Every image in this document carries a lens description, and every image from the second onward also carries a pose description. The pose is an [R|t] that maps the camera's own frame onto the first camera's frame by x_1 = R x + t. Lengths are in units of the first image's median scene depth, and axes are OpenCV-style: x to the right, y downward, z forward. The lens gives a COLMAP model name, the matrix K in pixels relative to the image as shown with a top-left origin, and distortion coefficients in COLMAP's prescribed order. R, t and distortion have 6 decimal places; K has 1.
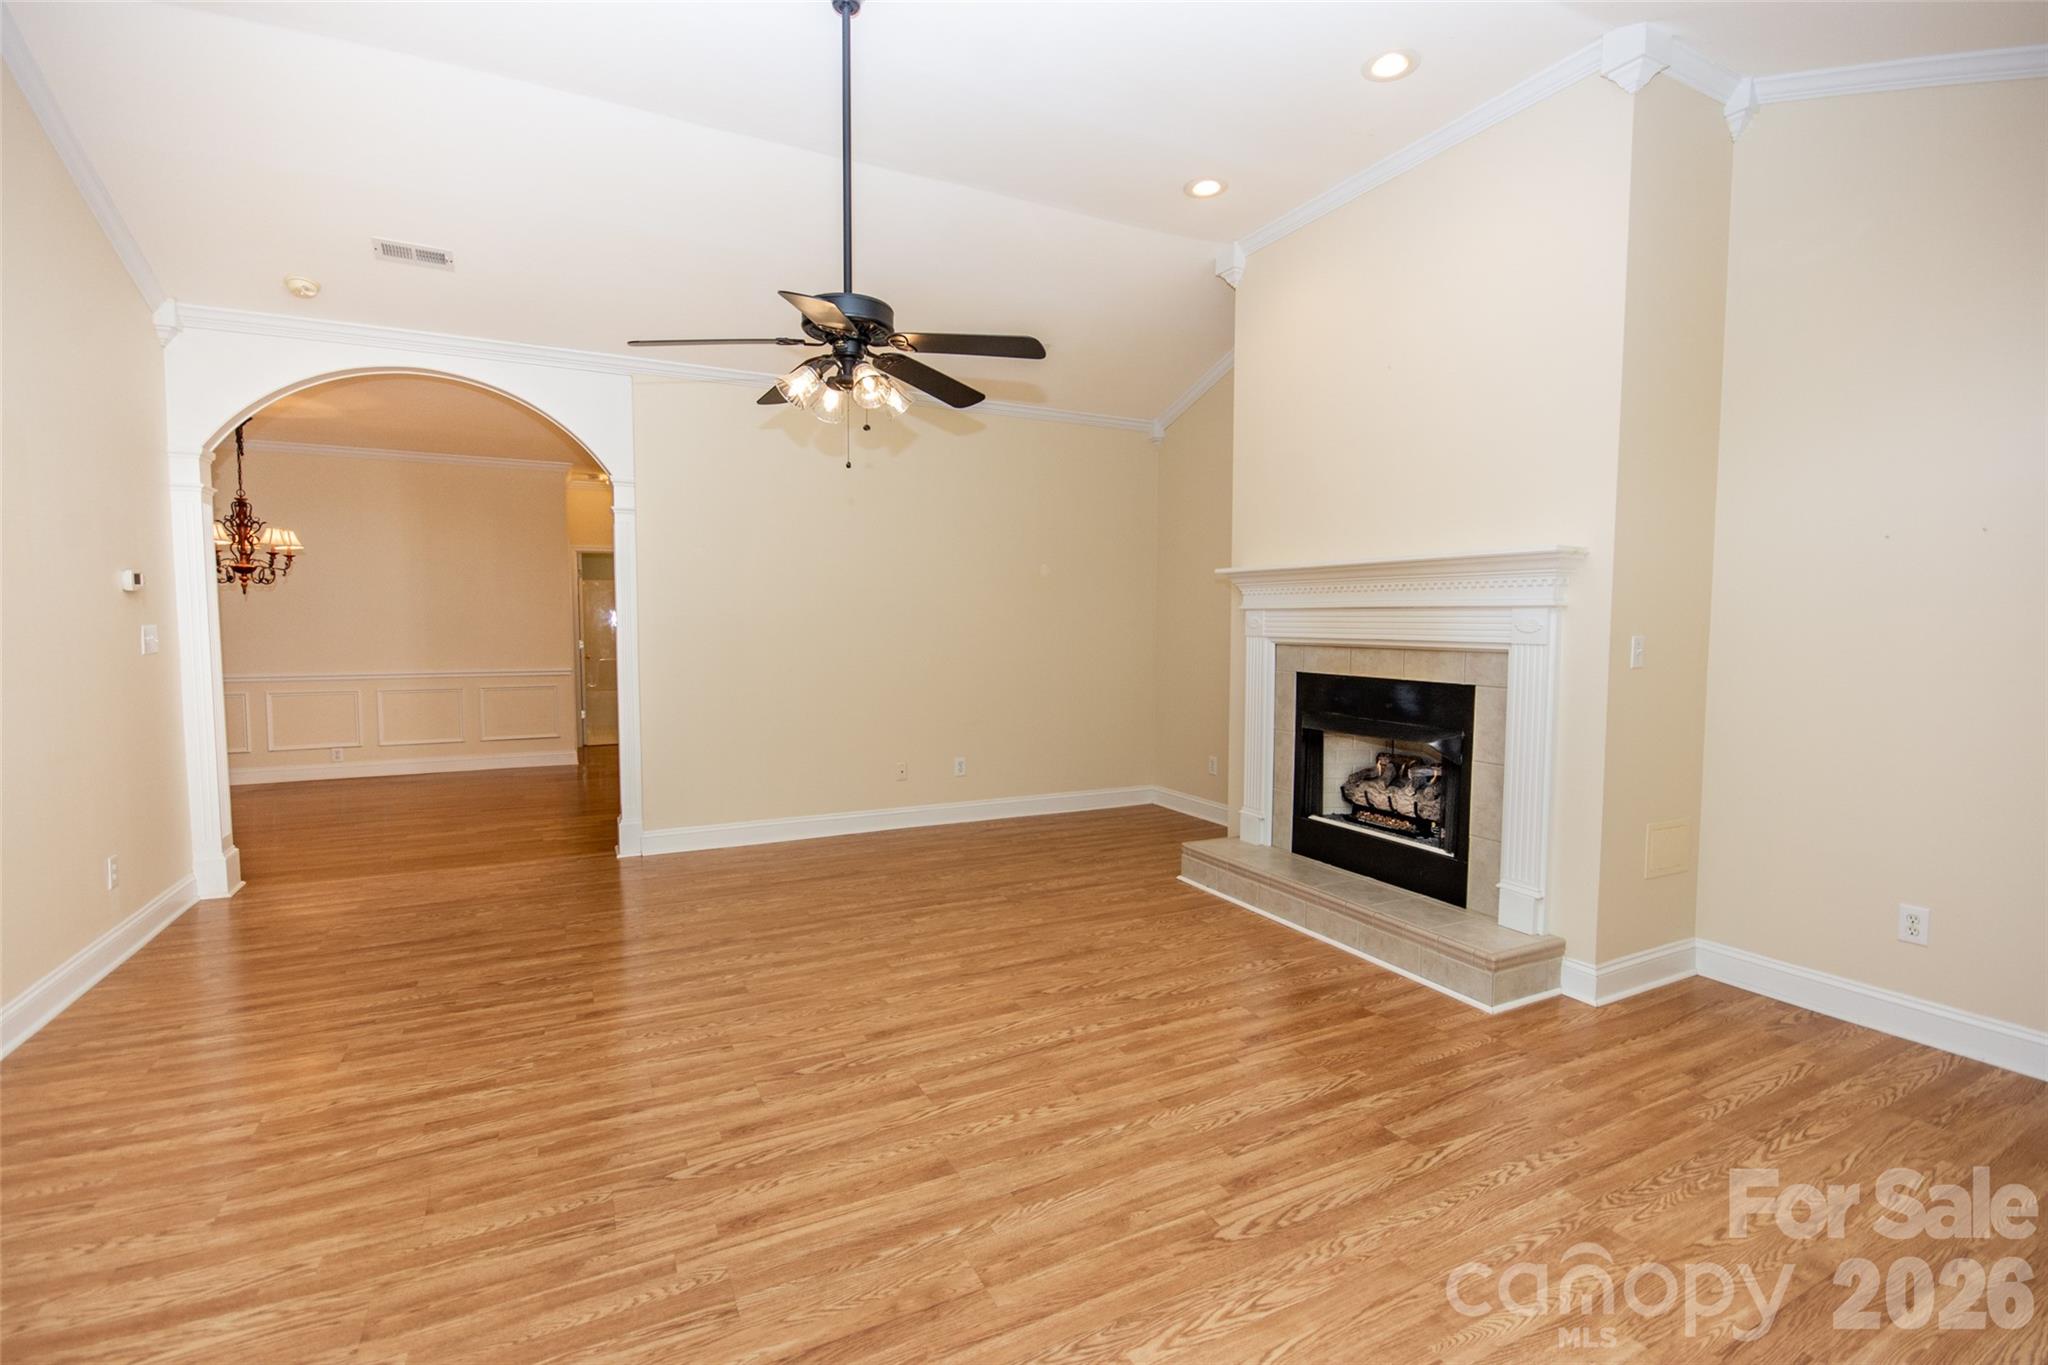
lens RADIAL K [[924.4, 0, 1030.9], [0, 924.4, 684.5], [0, 0, 1]] dist [0.011481, -0.014424]
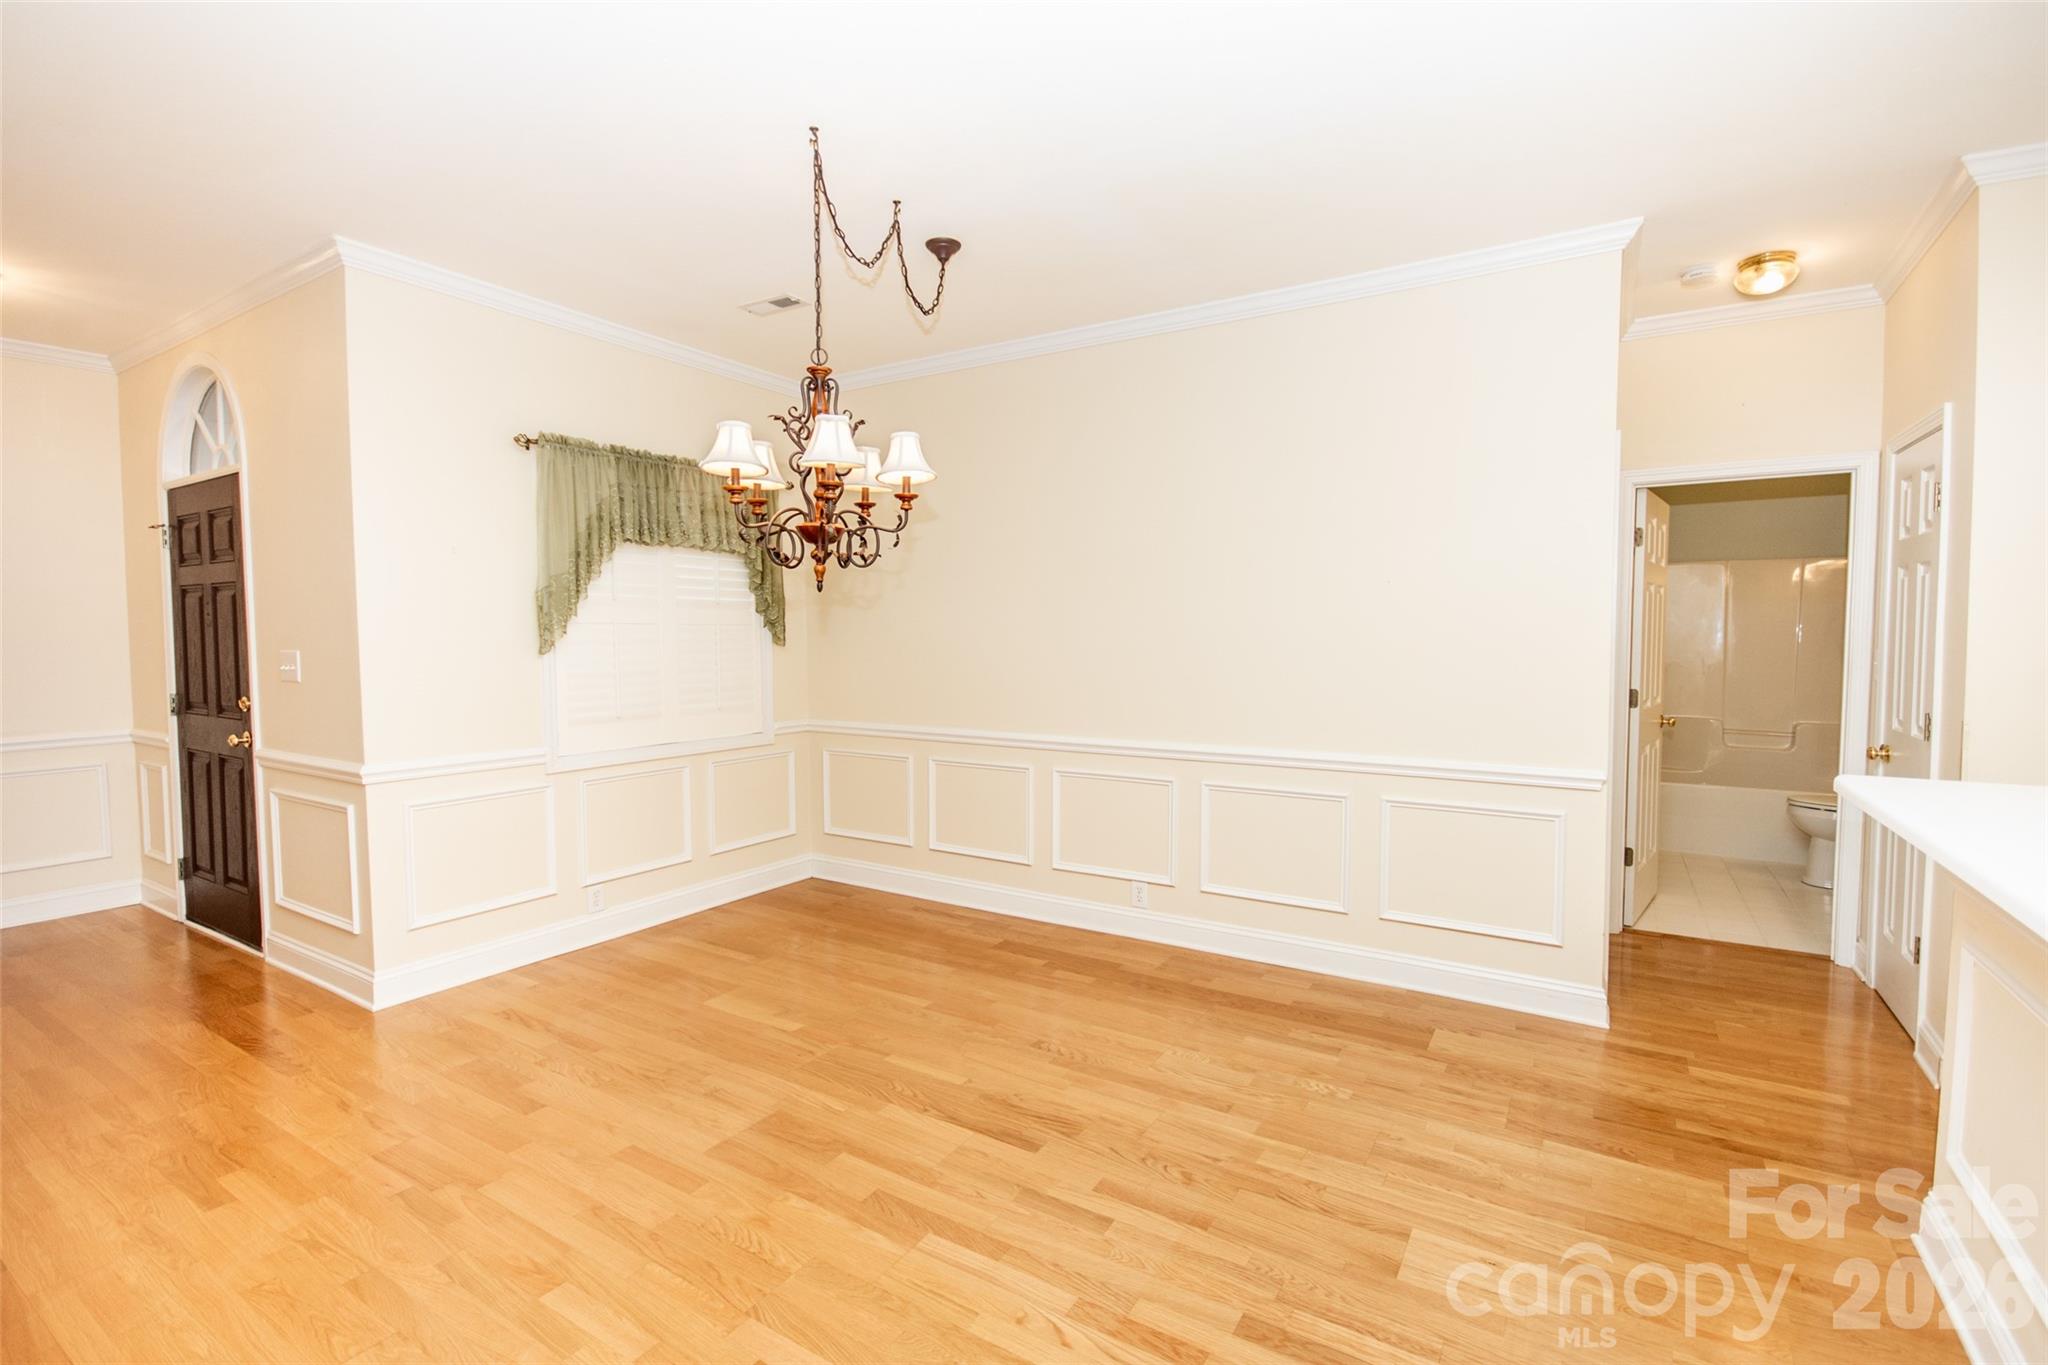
lens RADIAL K [[912.3, 0, 1033.3], [0, 912.3, 682.0], [0, 0, 1]] dist [0.001863, -0.005938]
pose [[0.520909, 0.042121, -0.852572, -0.665707], [-0.057593, 0.998240, 0.014130, -0.103976], [0.851667, 0.041742, 0.522418, 1.331776]]
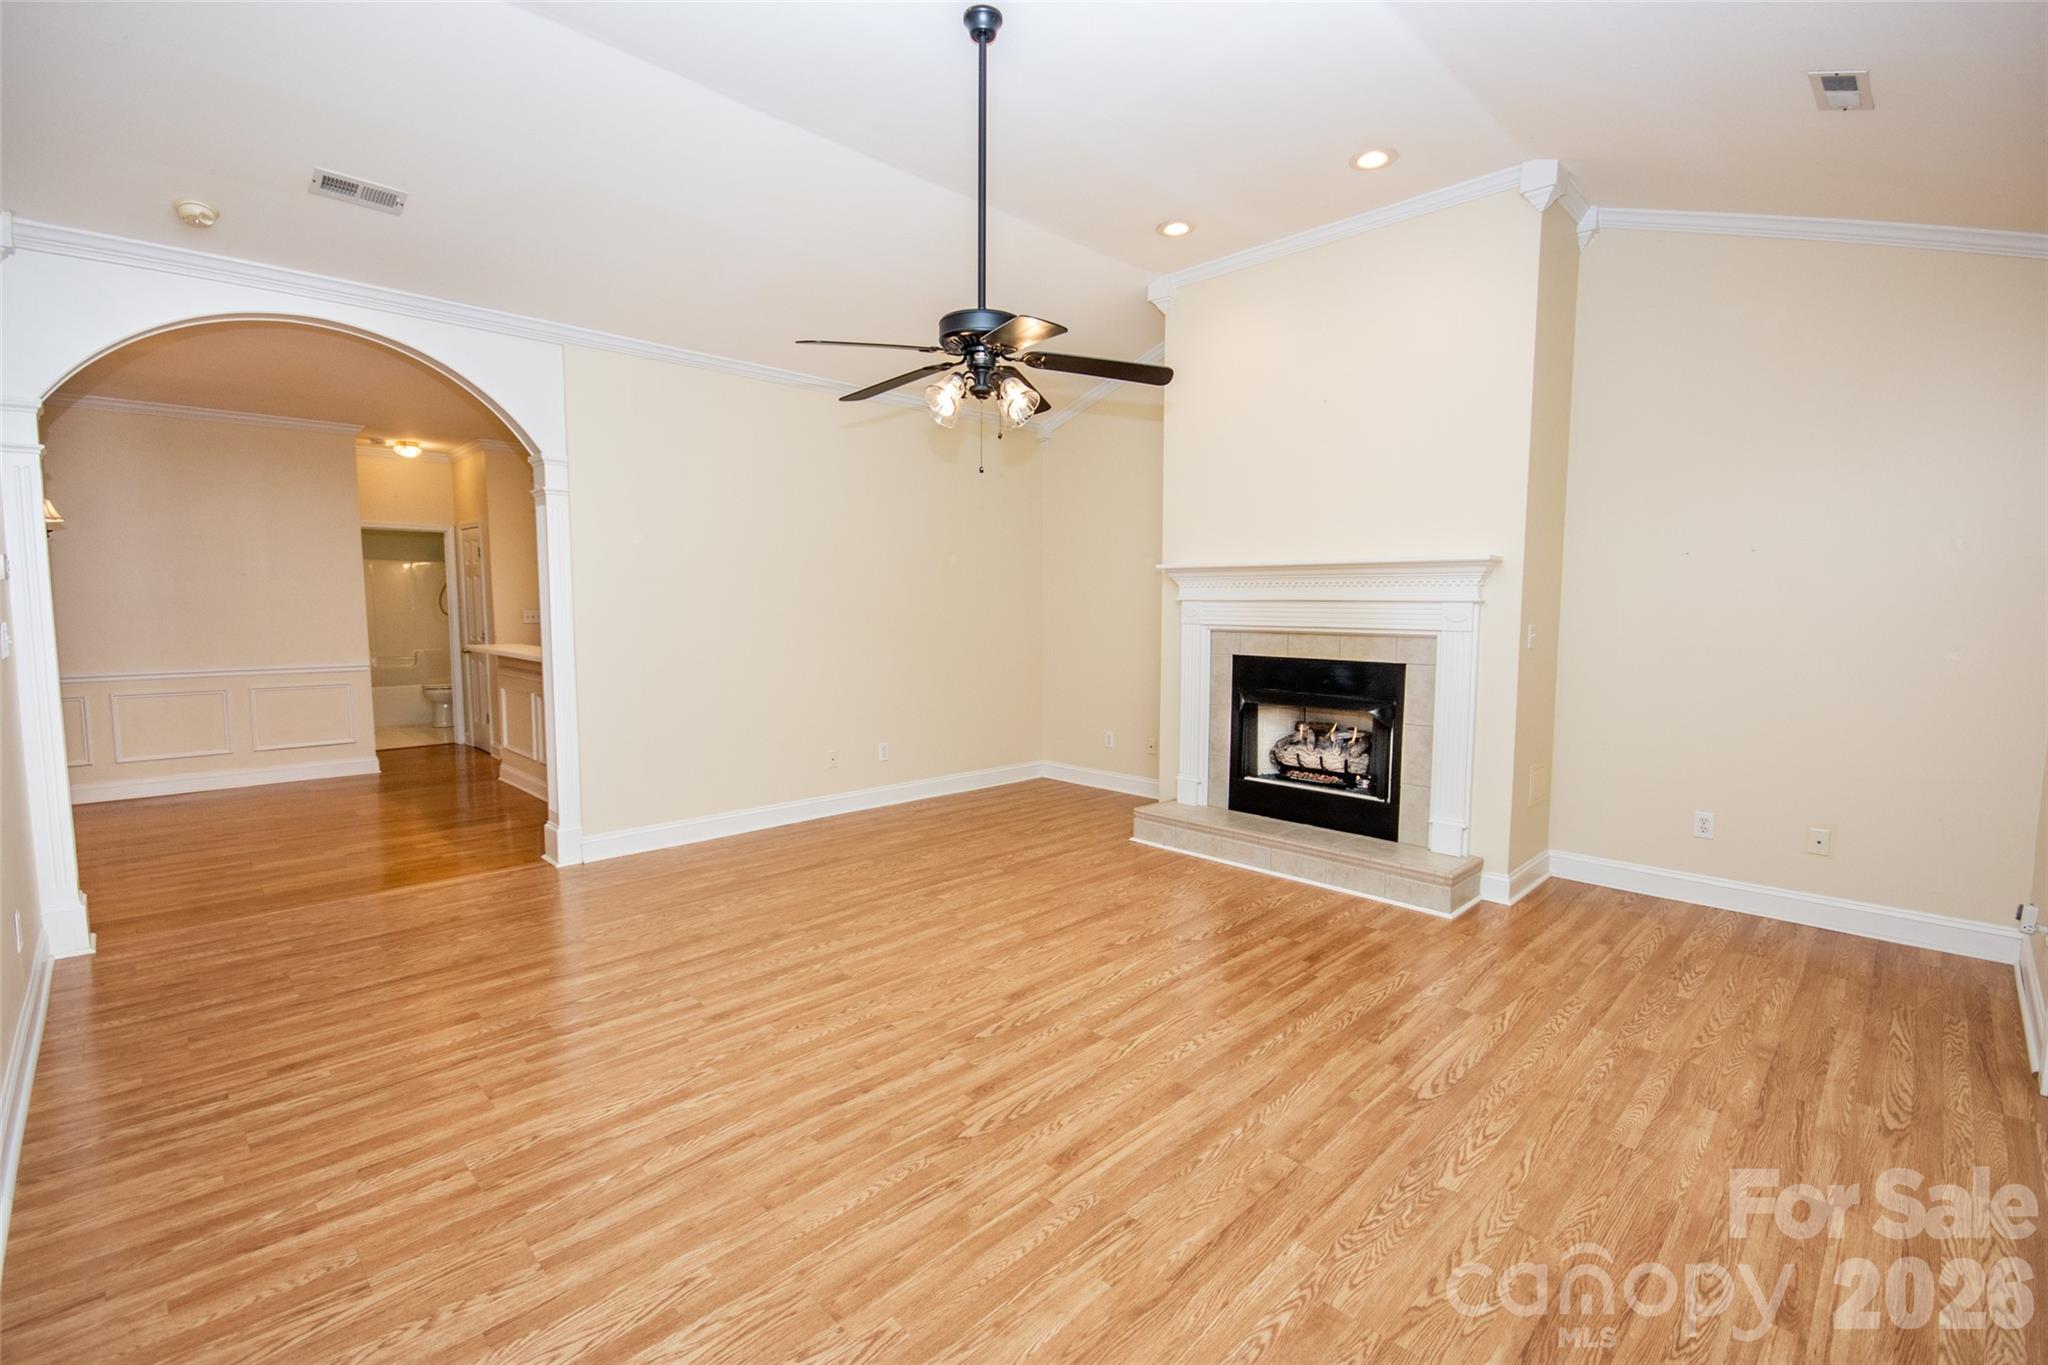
lens RADIAL K [[912.3, 0, 1033.3], [0, 912.3, 682.0], [0, 0, 1]] dist [0.001863, -0.005938]
pose [[0.950867, -0.026799, 0.308437, -0.370067], [0.021010, 0.999535, 0.022077, -0.011622], [-0.308885, -0.014512, 0.950989, -0.017007]]
